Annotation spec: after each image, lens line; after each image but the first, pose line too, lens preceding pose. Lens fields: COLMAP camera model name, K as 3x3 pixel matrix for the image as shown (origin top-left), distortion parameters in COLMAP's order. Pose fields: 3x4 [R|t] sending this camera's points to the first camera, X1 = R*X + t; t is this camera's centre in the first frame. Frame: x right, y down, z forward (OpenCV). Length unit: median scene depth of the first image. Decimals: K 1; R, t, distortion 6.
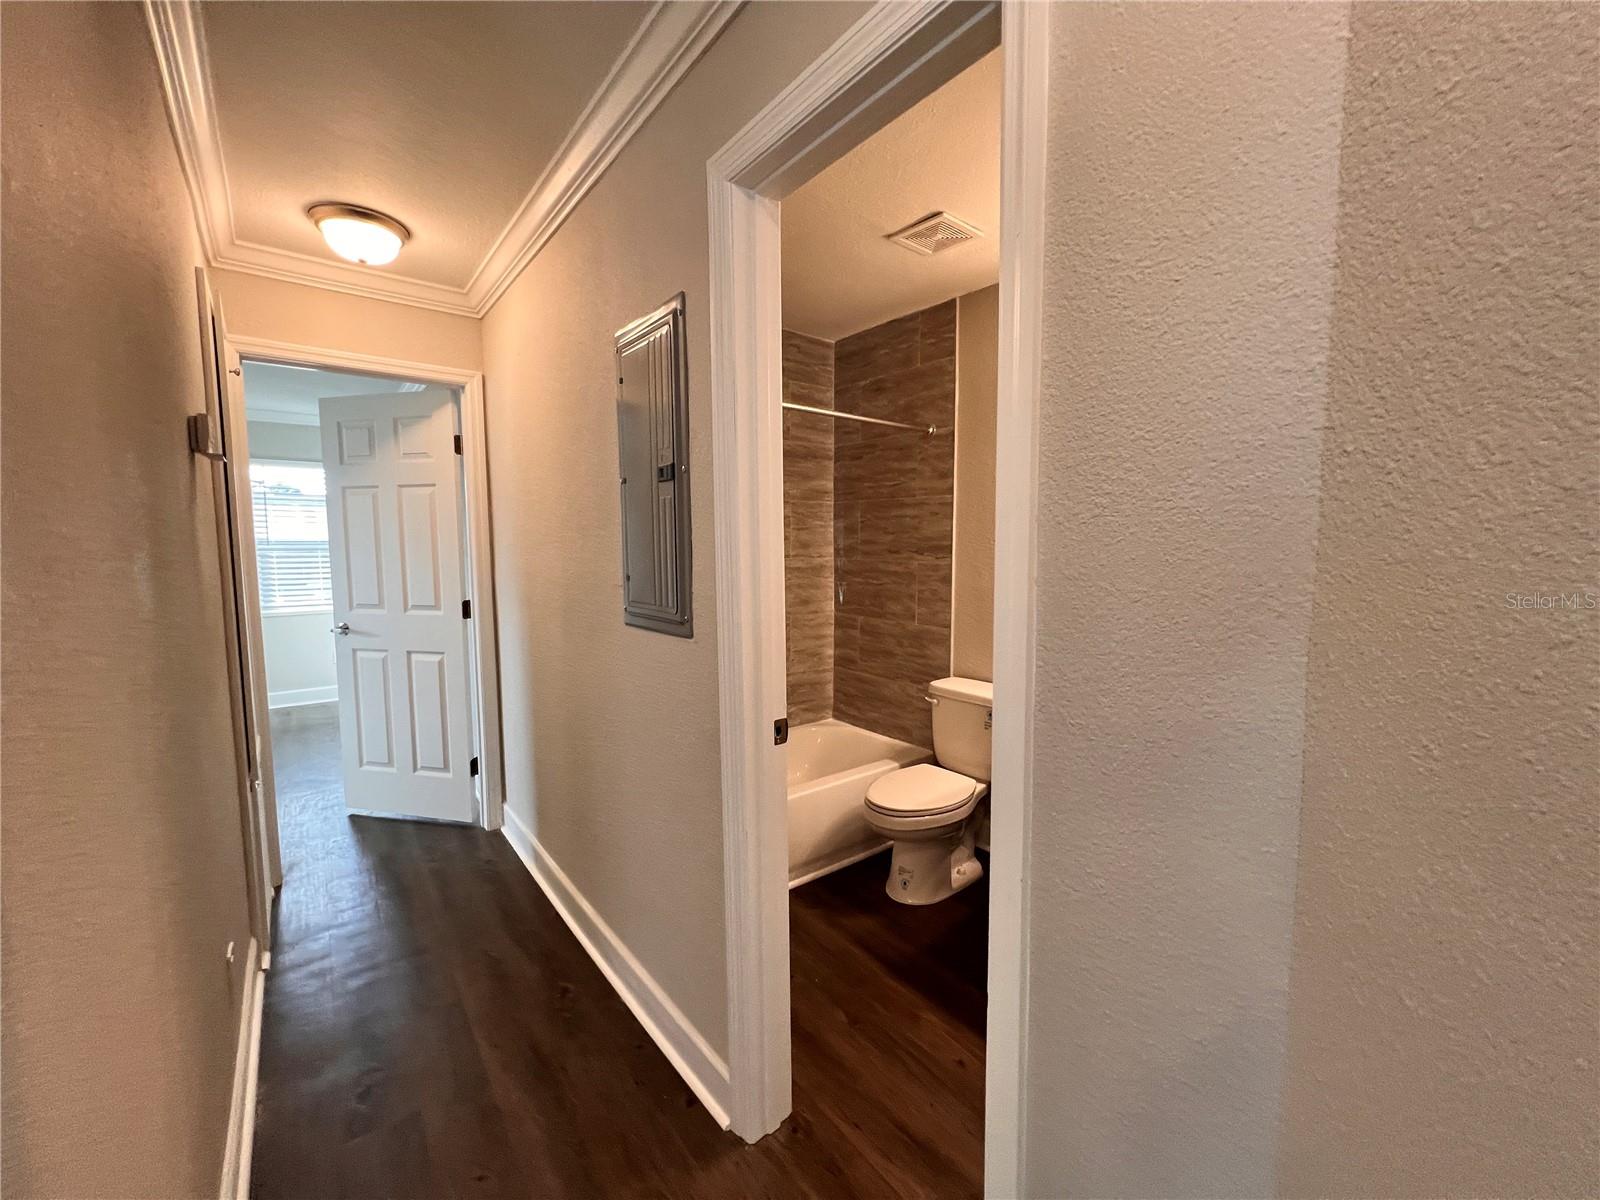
lens RADIAL K [[643.3, 0, 800.0], [0, 643.3, 600.0], [0, 0, 1]] dist [-0.002264, 0.000023]
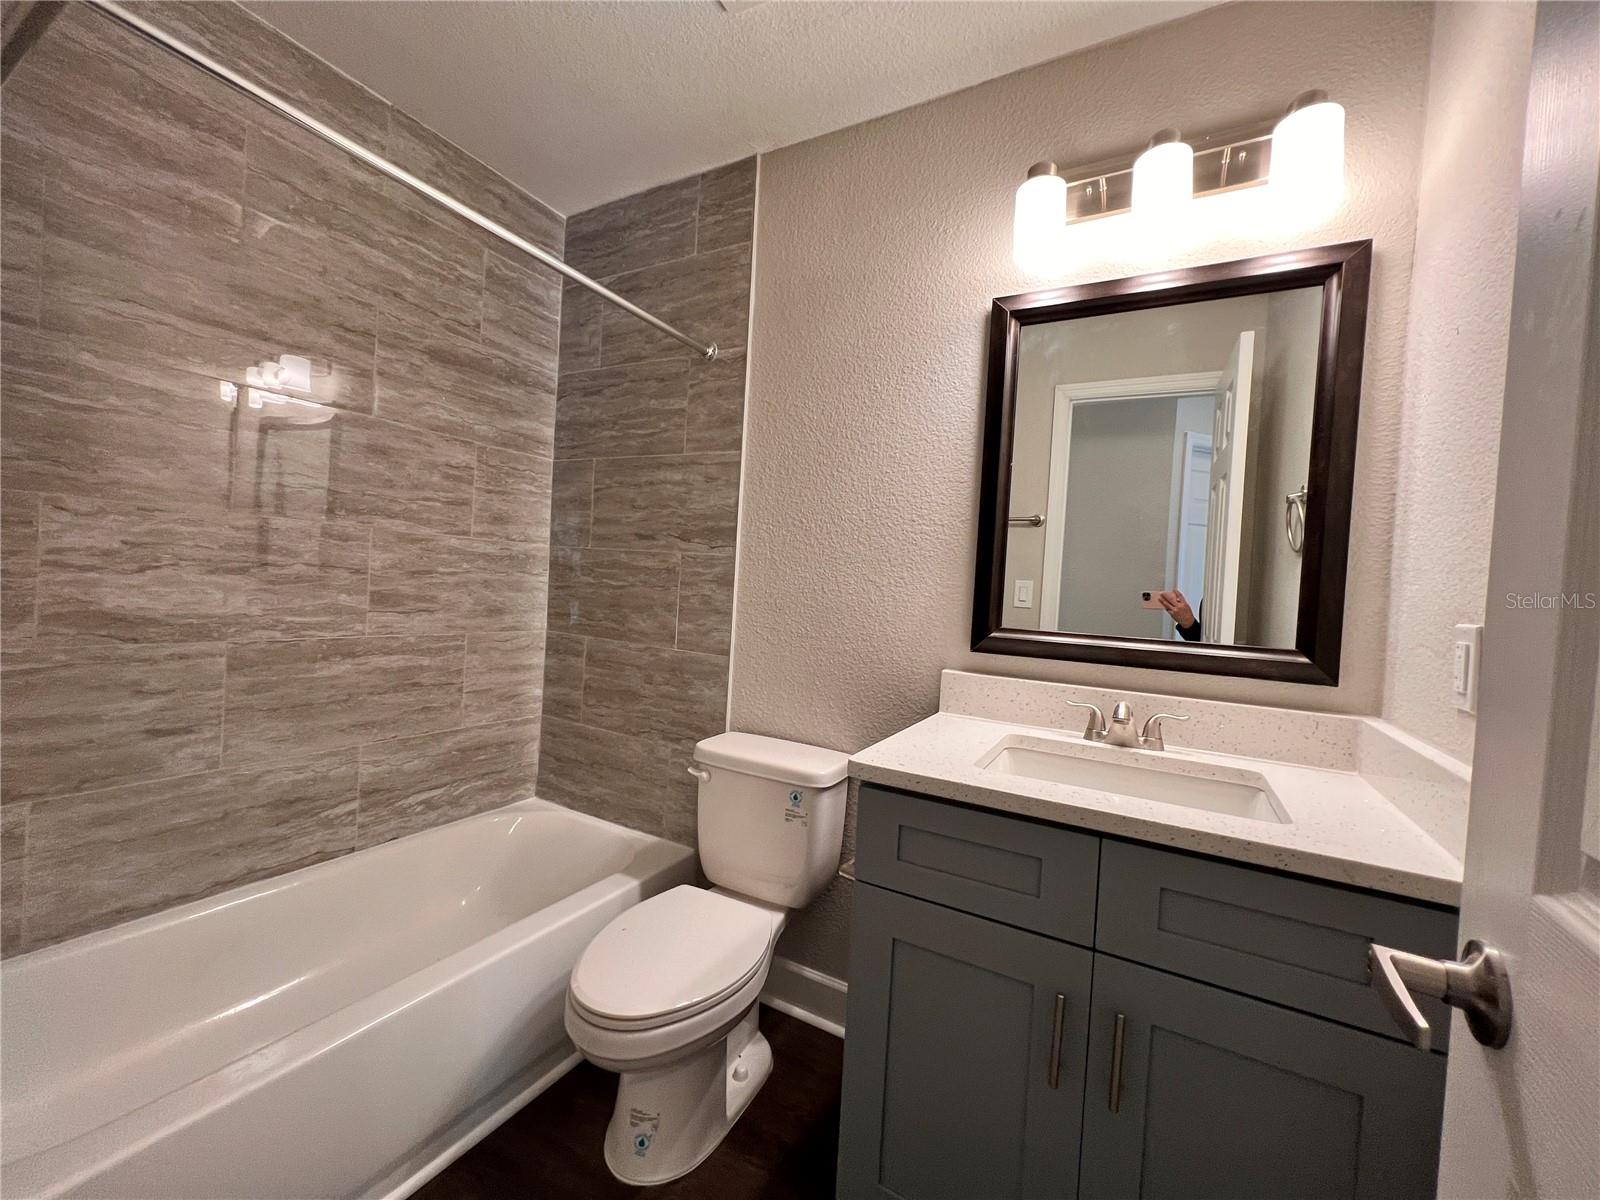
lens RADIAL K [[643.3, 0, 800.0], [0, 643.3, 600.0], [0, 0, 1]] dist [-0.002264, 0.000023]
pose [[0.925601, 0.047761, 0.375476, 0.050320], [-0.027268, 0.997843, -0.059706, 0.023199], [-0.377518, 0.045026, 0.924907, 0.344743]]
